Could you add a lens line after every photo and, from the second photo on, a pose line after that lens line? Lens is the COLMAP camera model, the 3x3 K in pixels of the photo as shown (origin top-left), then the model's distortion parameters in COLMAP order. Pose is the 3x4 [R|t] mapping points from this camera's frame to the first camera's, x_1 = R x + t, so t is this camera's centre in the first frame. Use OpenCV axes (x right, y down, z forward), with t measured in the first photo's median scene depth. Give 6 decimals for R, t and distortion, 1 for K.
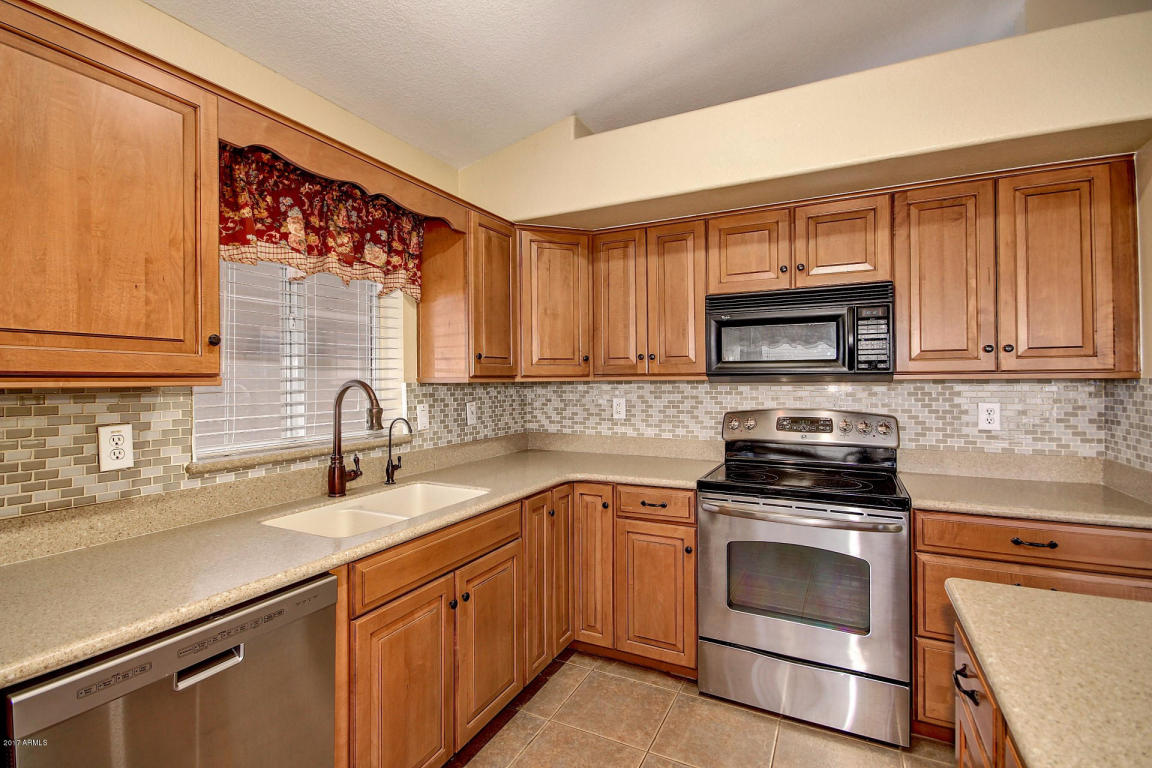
lens RADIAL K [[529.4, 0, 570.7], [0, 529.4, 377.3], [0, 0, 1]] dist [-0.004492, 0.001109]
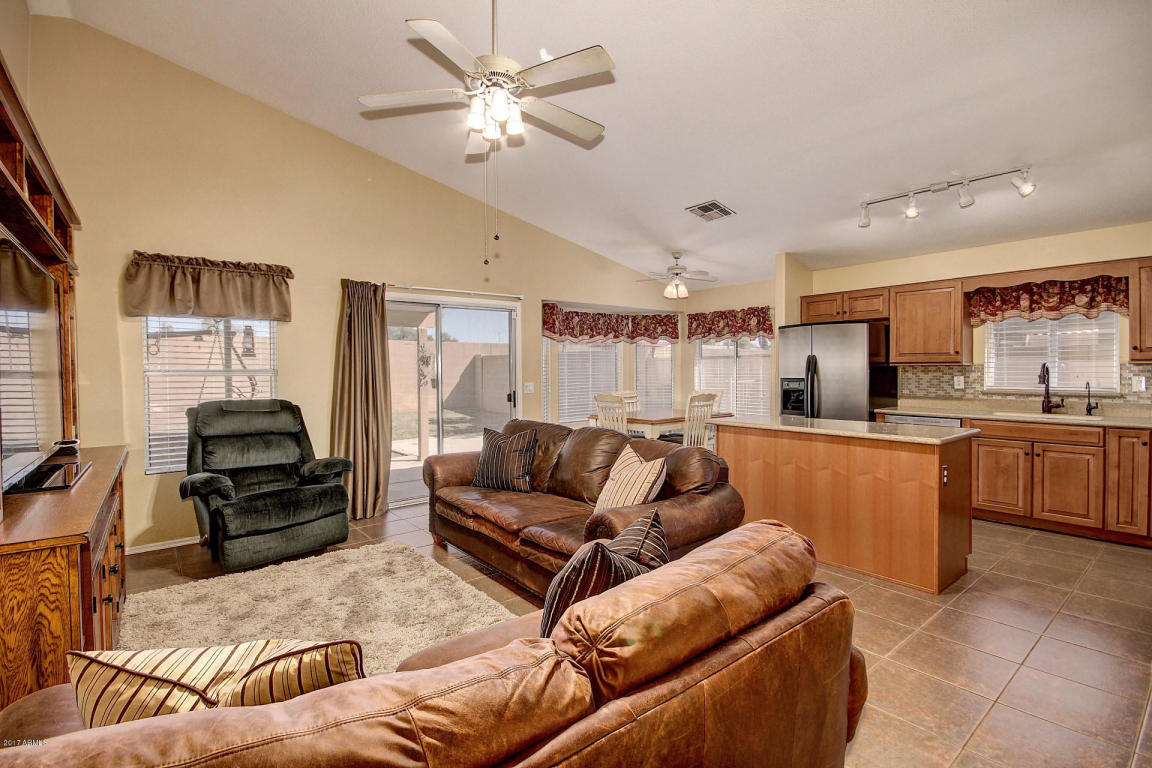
lens RADIAL K [[530.7, 0, 569.0], [0, 530.7, 377.2], [0, 0, 1]] dist [0.016846, -0.016187]
pose [[-0.404517, 0.024716, -0.914196, 2.255494], [0.013939, 0.999685, 0.020859, -0.007616], [0.914424, -0.004305, -0.404735, 0.042338]]
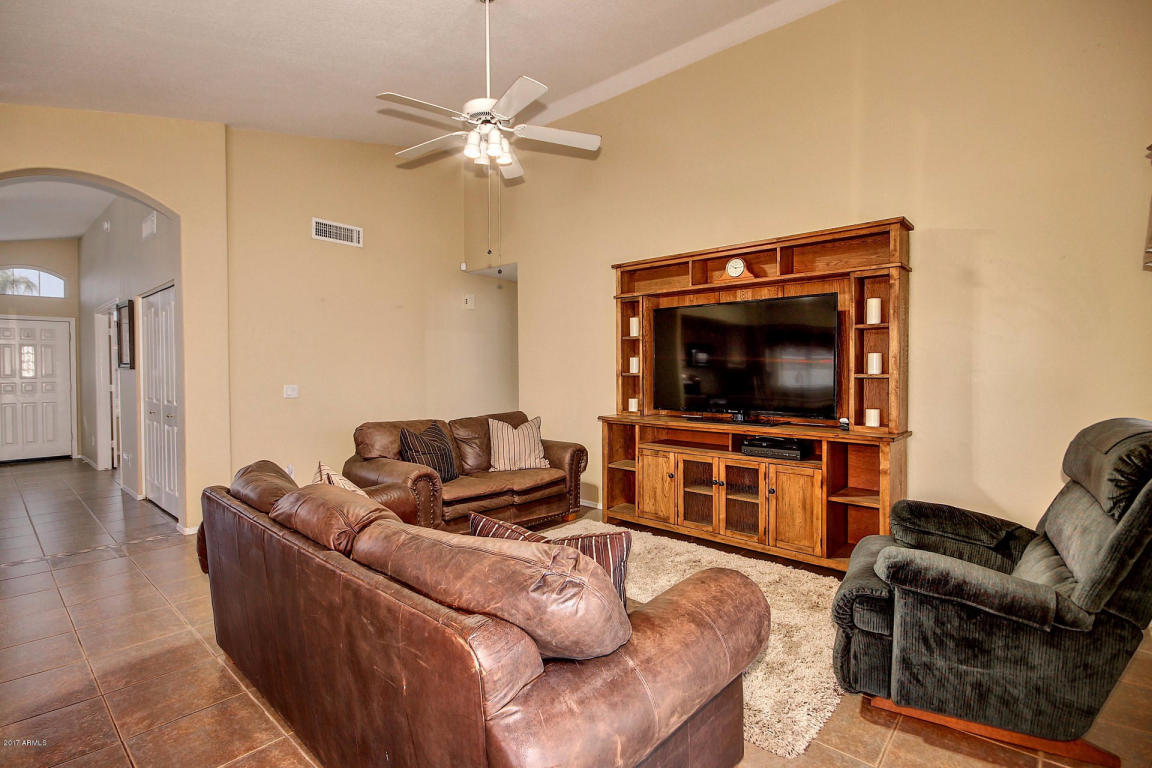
lens RADIAL K [[540.0, 0, 569.2], [0, 540.0, 376.9], [0, 0, 1]] dist [0.016517, -0.016724]
pose [[0.254854, -0.011871, 0.966907, -0.036158], [0.001250, 0.999928, 0.011947, 0.011221], [-0.966979, -0.001836, 0.254851, -1.120170]]
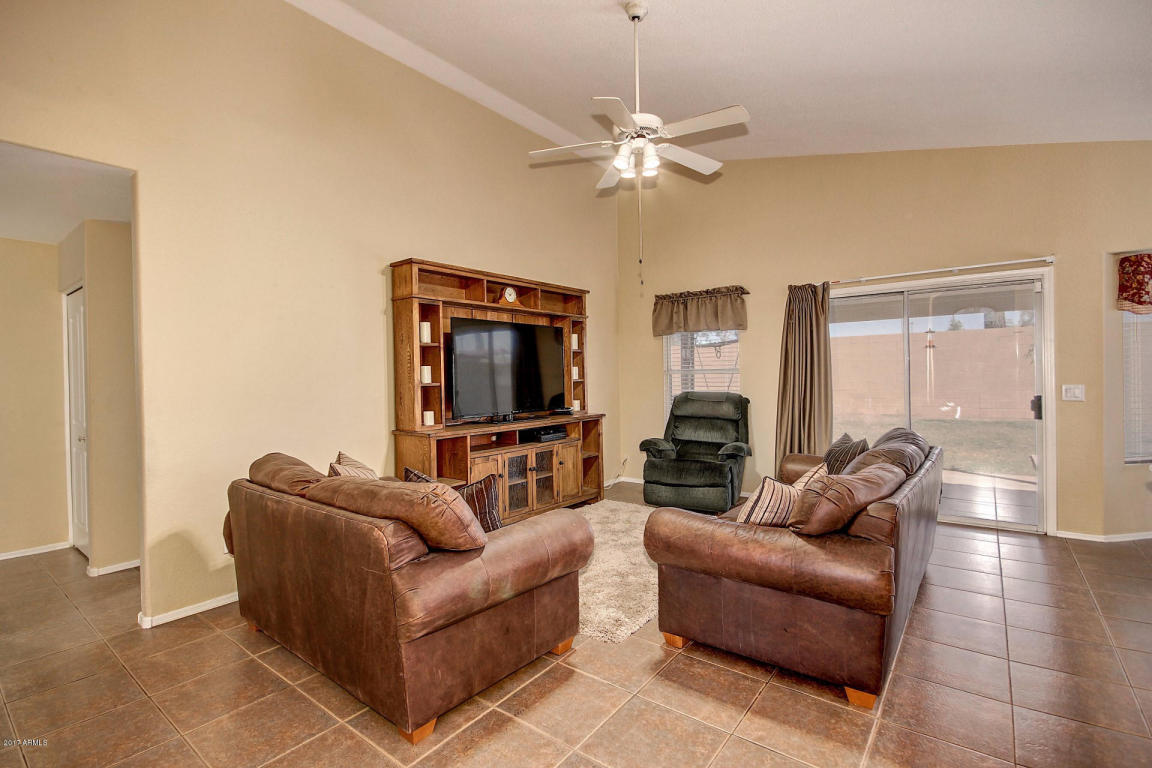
lens RADIAL K [[540.0, 0, 569.2], [0, 540.0, 376.9], [0, 0, 1]] dist [0.016517, -0.016724]
pose [[-0.982571, 0.021128, 0.184685, 1.174103], [0.021548, 0.999768, 0.000264, 0.010399], [-0.184636, 0.004239, -0.982798, 0.871820]]
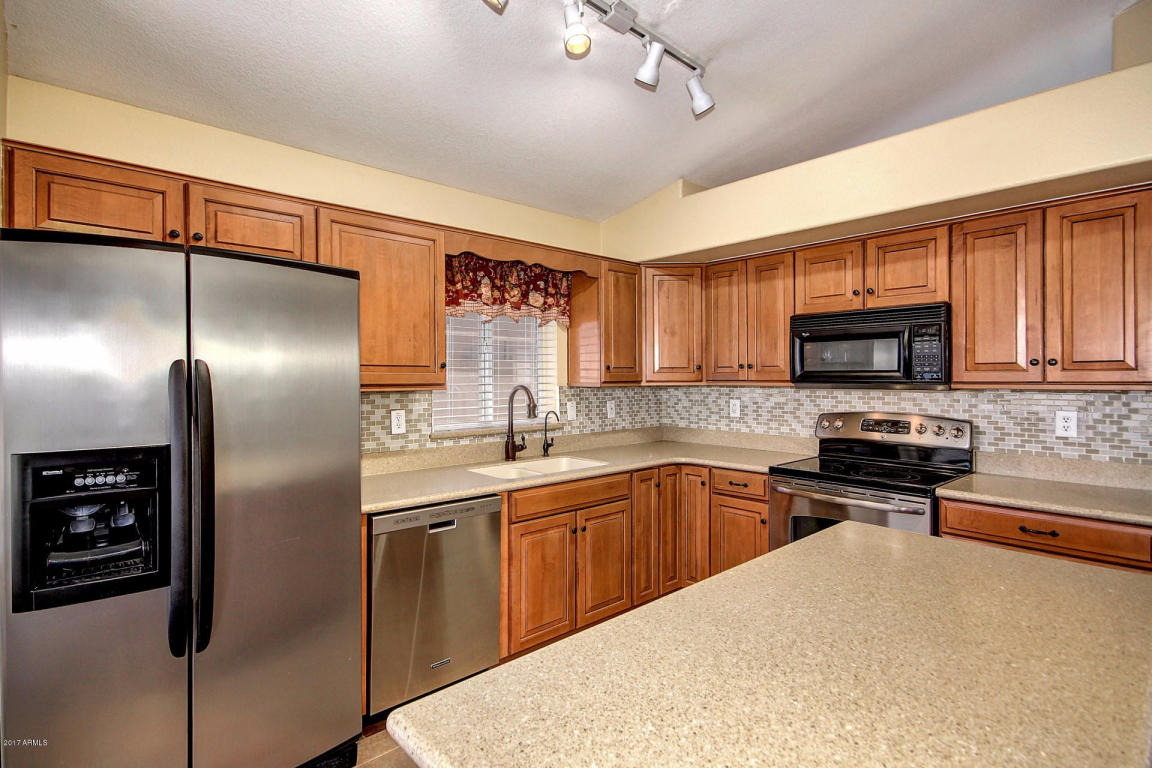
lens RADIAL K [[567.4, 0, 570.7], [0, 567.4, 378.2], [0, 0, 1]] dist [0.004256, -0.000122]
pose [[0.933992, 0.005009, -0.357259, 0.281752], [-0.001408, 0.999946, 0.010339, -0.028963], [0.357291, -0.009154, 0.933948, -0.433859]]
